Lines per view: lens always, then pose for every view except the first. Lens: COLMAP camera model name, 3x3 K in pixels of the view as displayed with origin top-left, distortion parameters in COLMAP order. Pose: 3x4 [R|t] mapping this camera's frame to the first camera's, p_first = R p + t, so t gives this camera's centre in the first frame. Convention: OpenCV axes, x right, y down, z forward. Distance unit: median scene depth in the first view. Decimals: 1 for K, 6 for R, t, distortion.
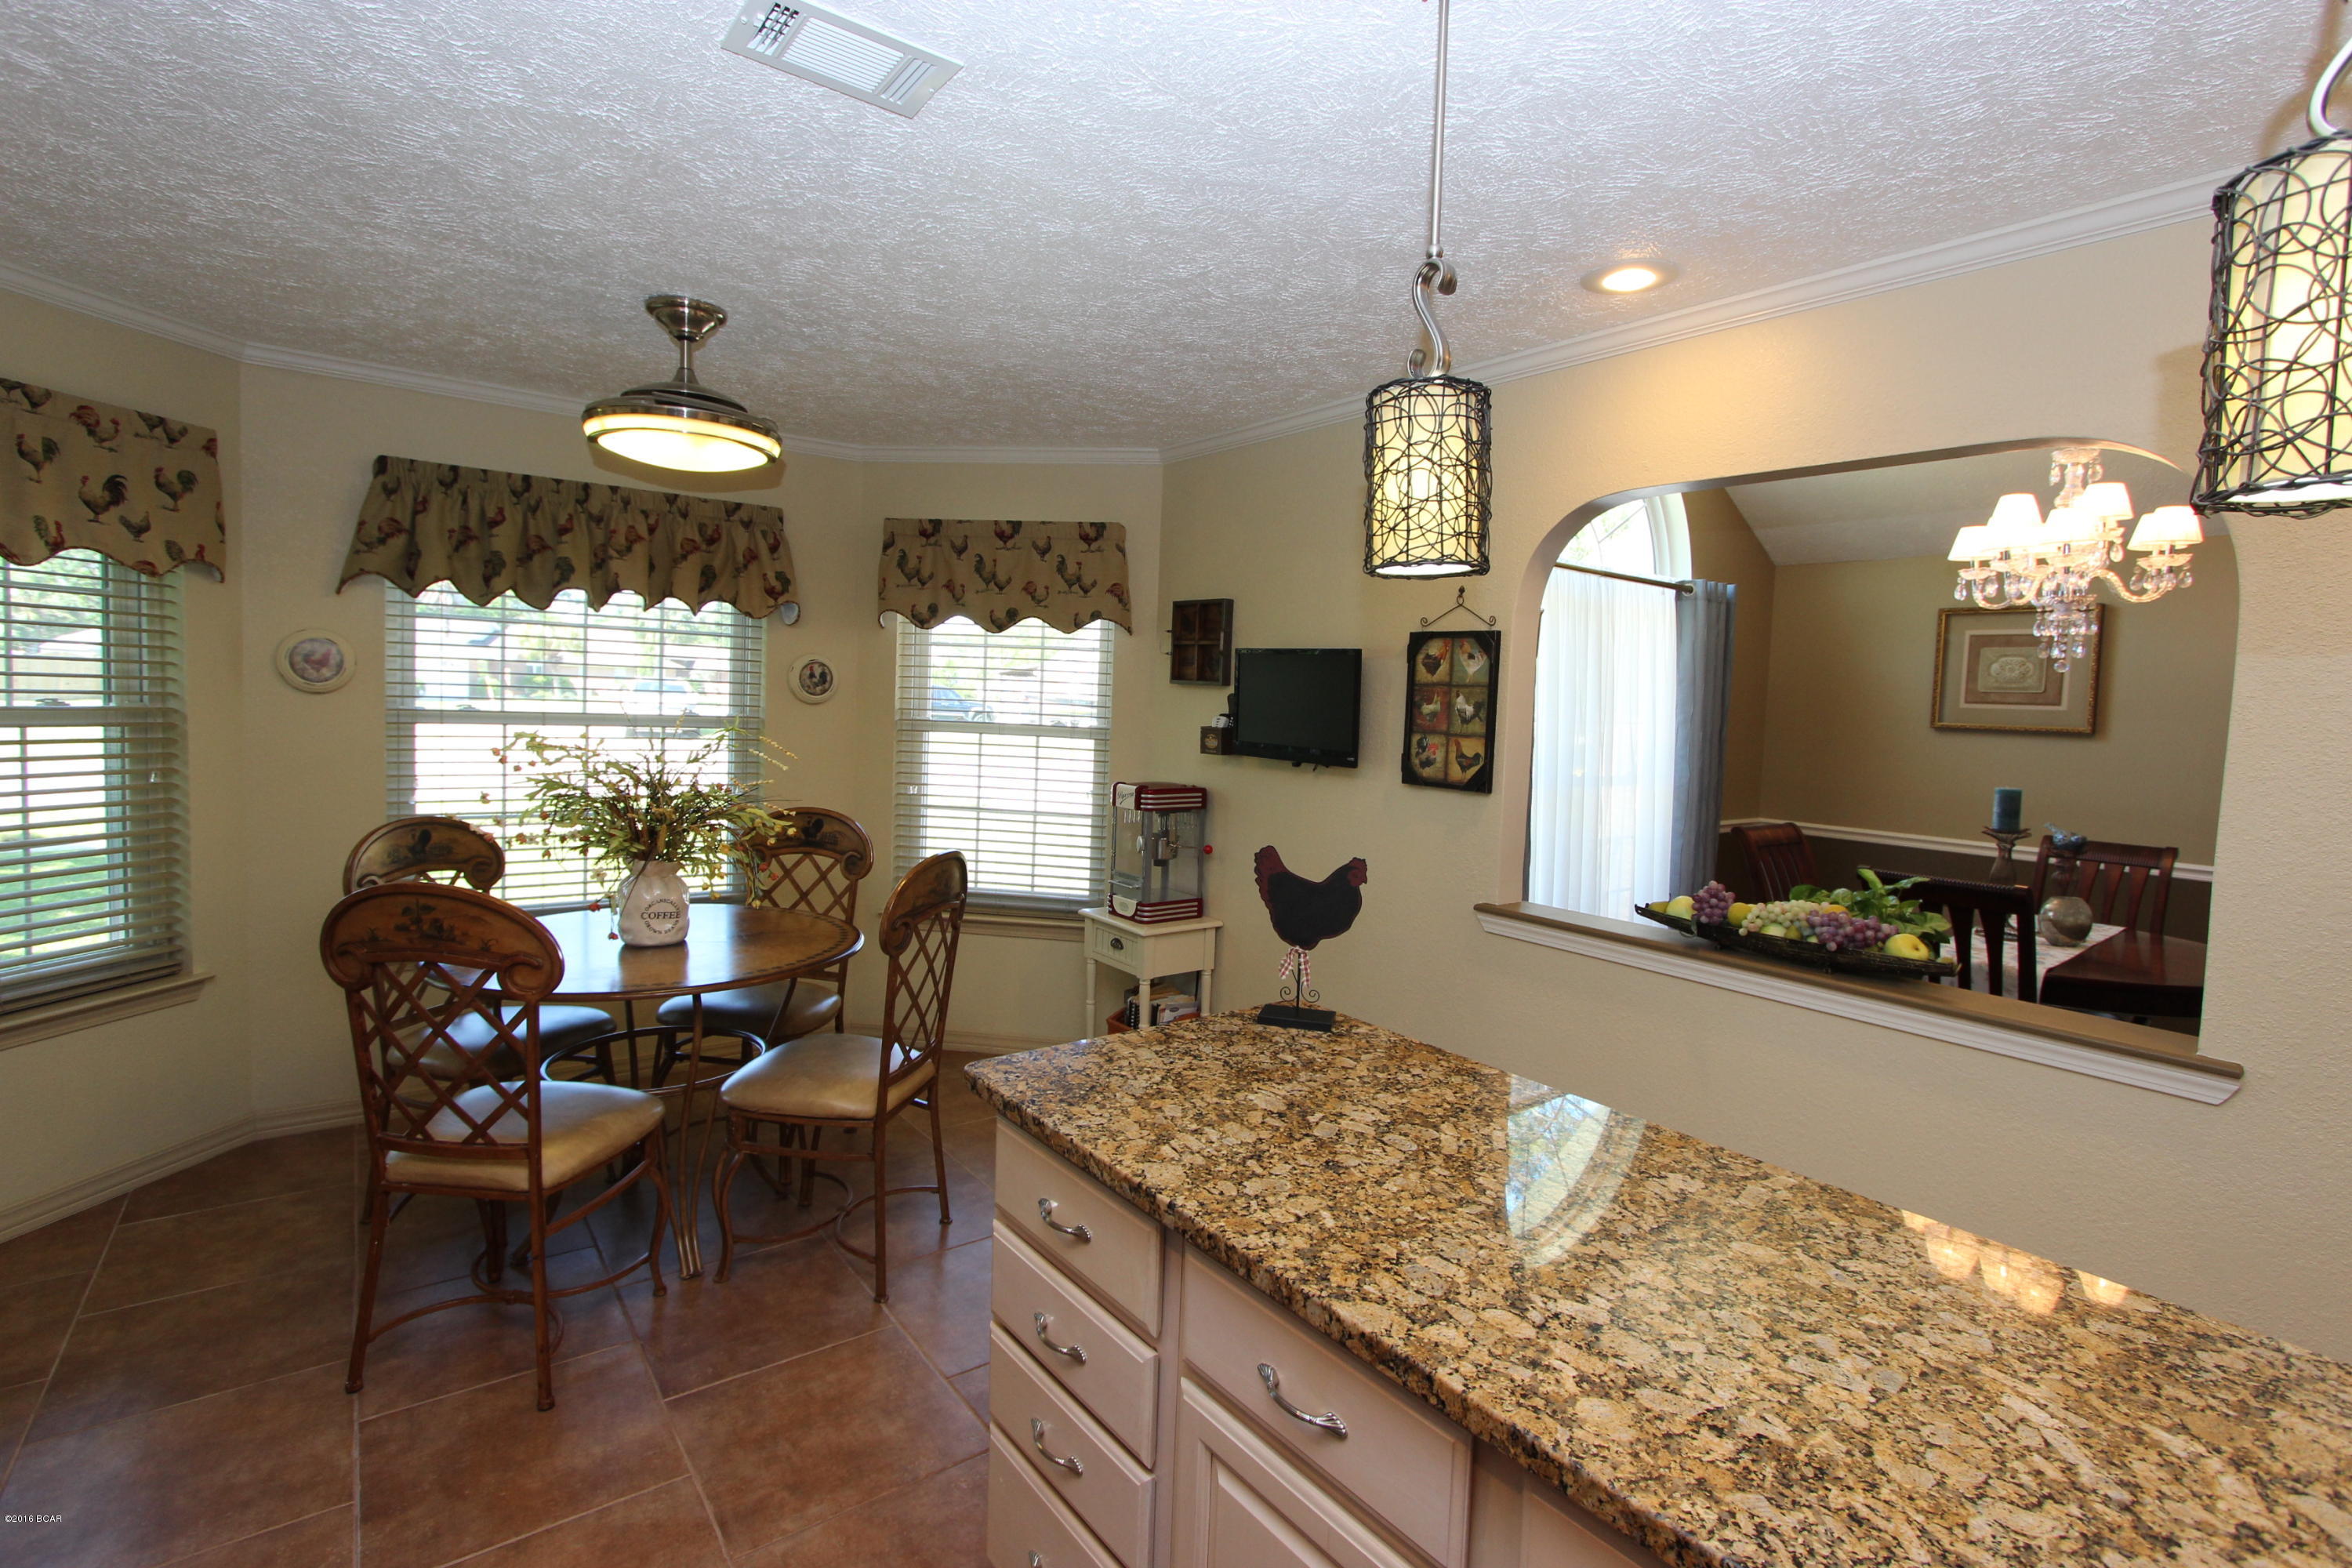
lens RADIAL K [[1086.5, 0, 1184.8], [0, 1086.5, 763.3], [0, 0, 1]] dist [-0.018093, 0.001347]
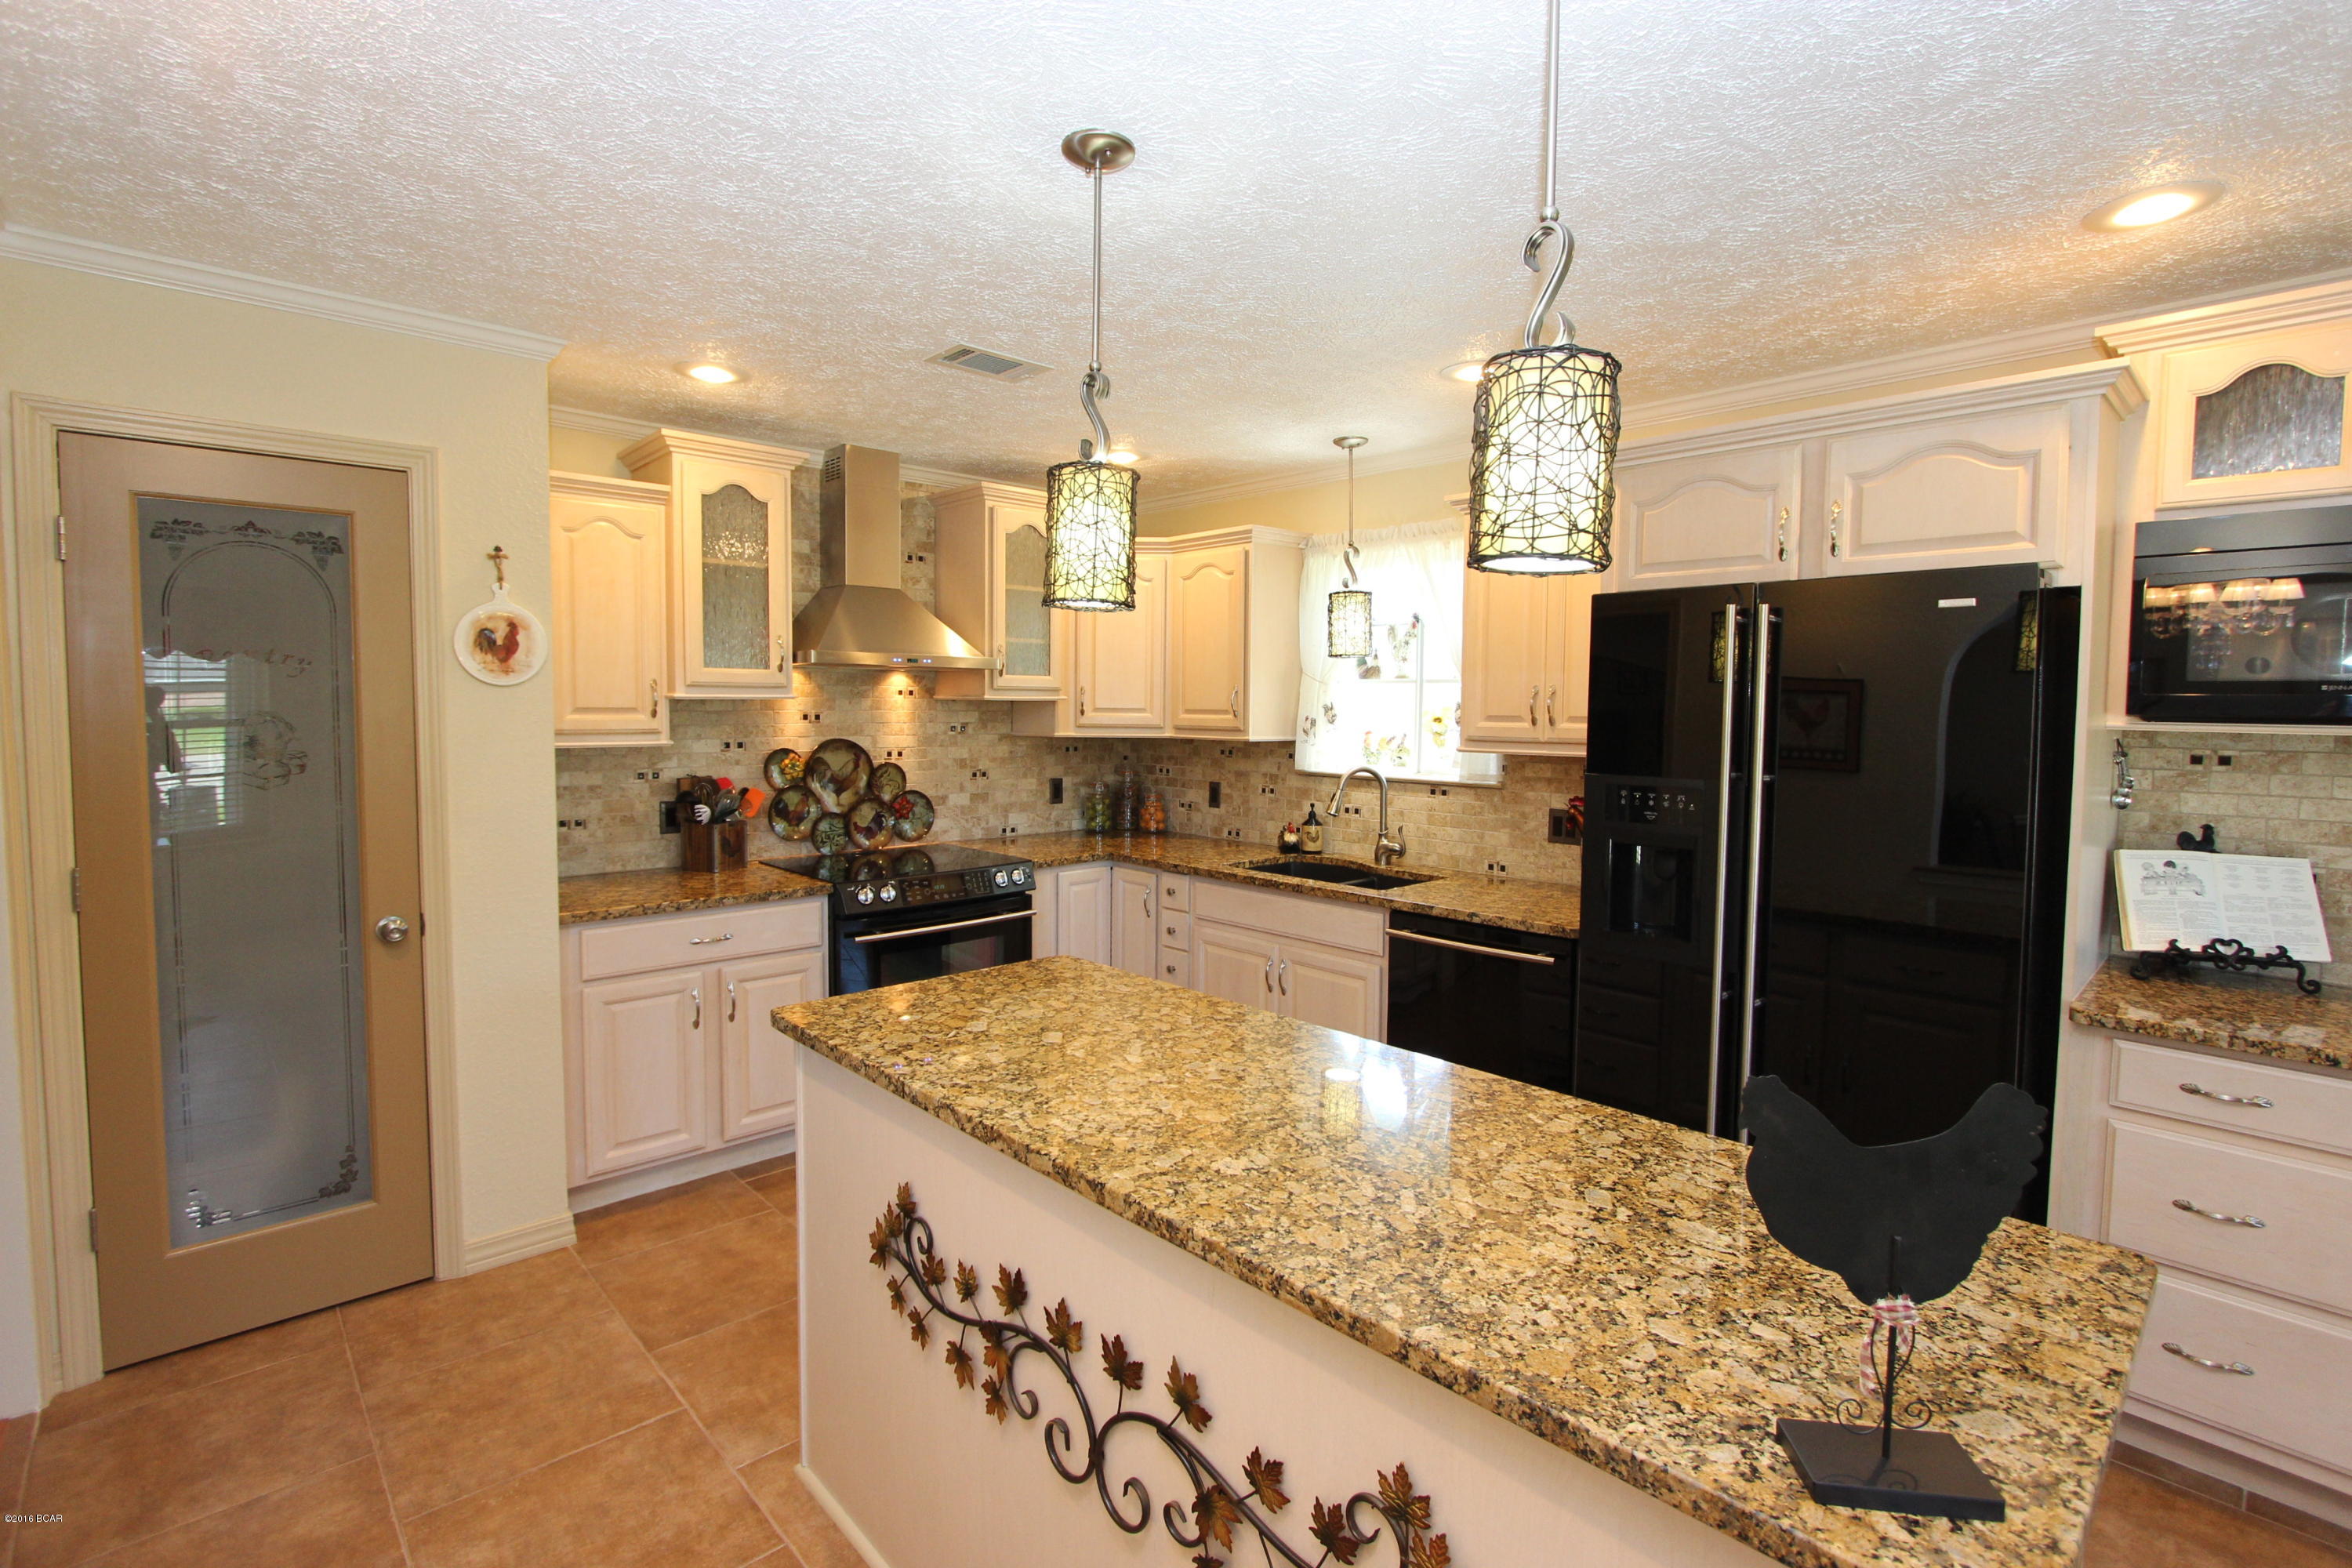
lens RADIAL K [[1086.5, 0, 1184.8], [0, 1086.5, 763.3], [0, 0, 1]] dist [-0.018093, 0.001347]
pose [[-0.993928, -0.041535, -0.101889, 0.479883], [-0.053005, 0.992227, 0.112589, -0.081263], [0.096421, 0.117306, -0.988404, 1.510761]]
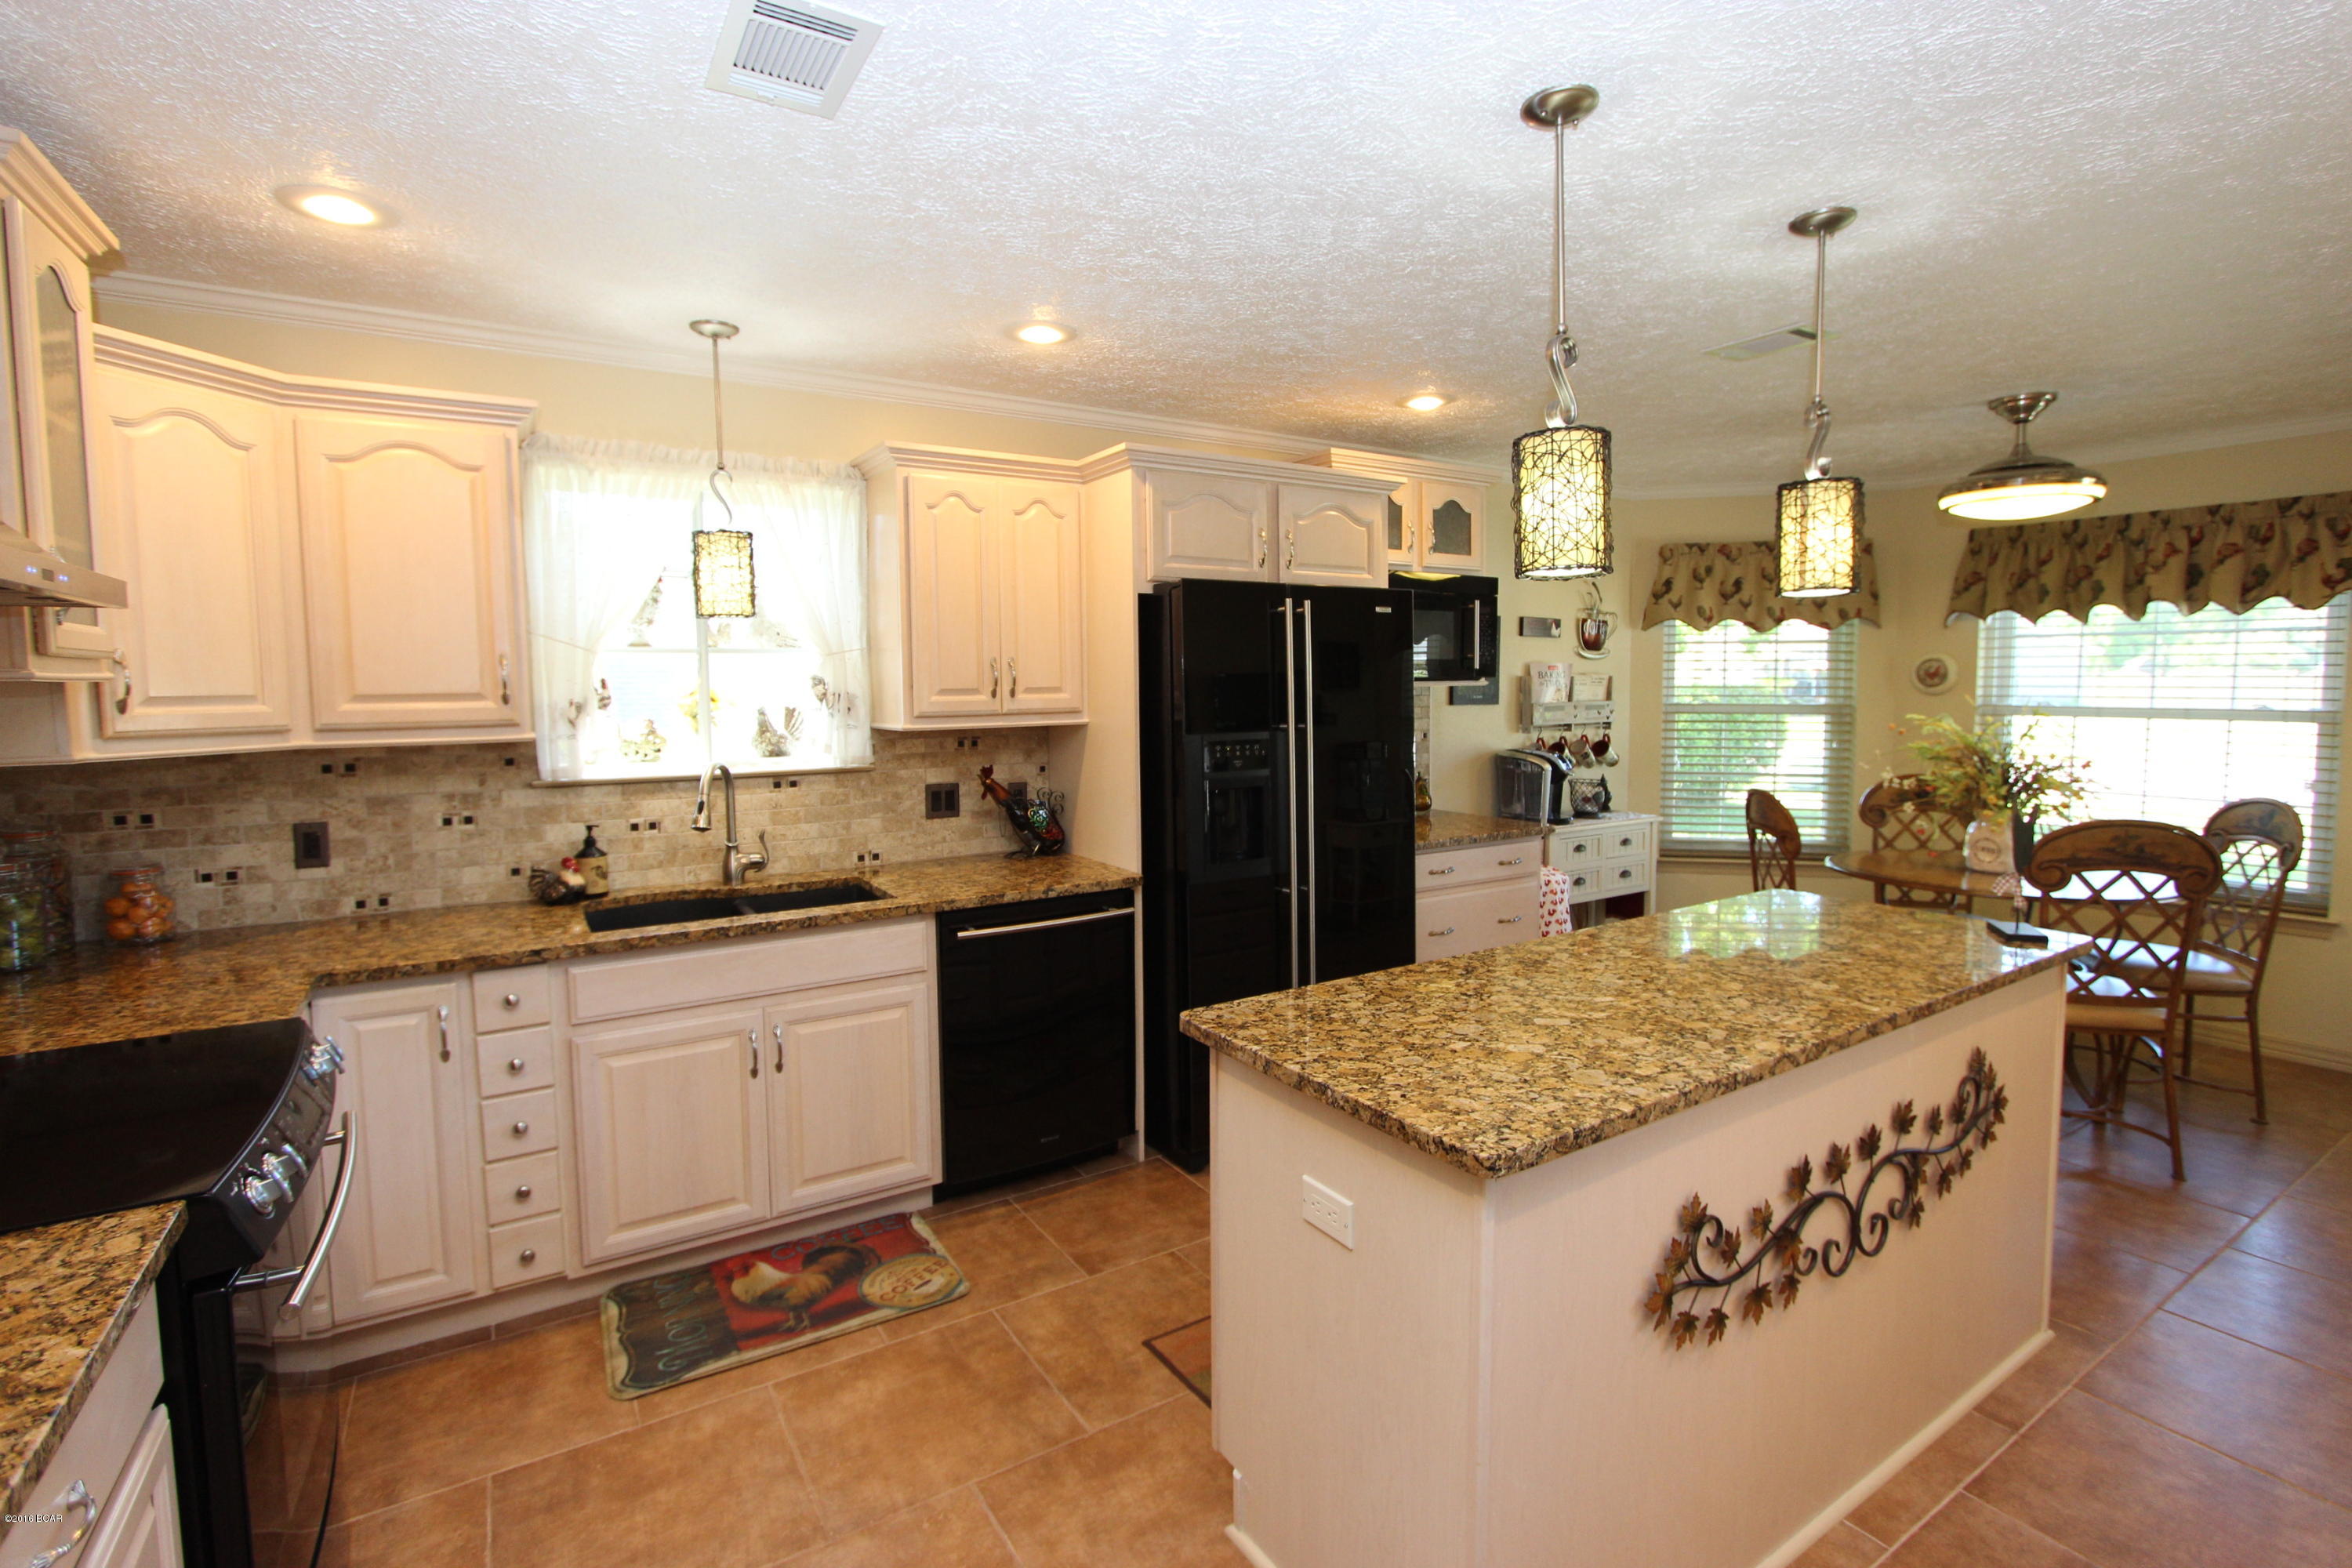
lens RADIAL K [[1086.5, 0, 1184.8], [0, 1086.5, 763.3], [0, 0, 1]] dist [-0.018093, 0.001347]
pose [[-0.088533, 0.036652, -0.995399, 1.547750], [-0.056440, 0.997533, 0.041750, 0.051910], [0.994473, 0.059876, -0.086246, 0.172625]]
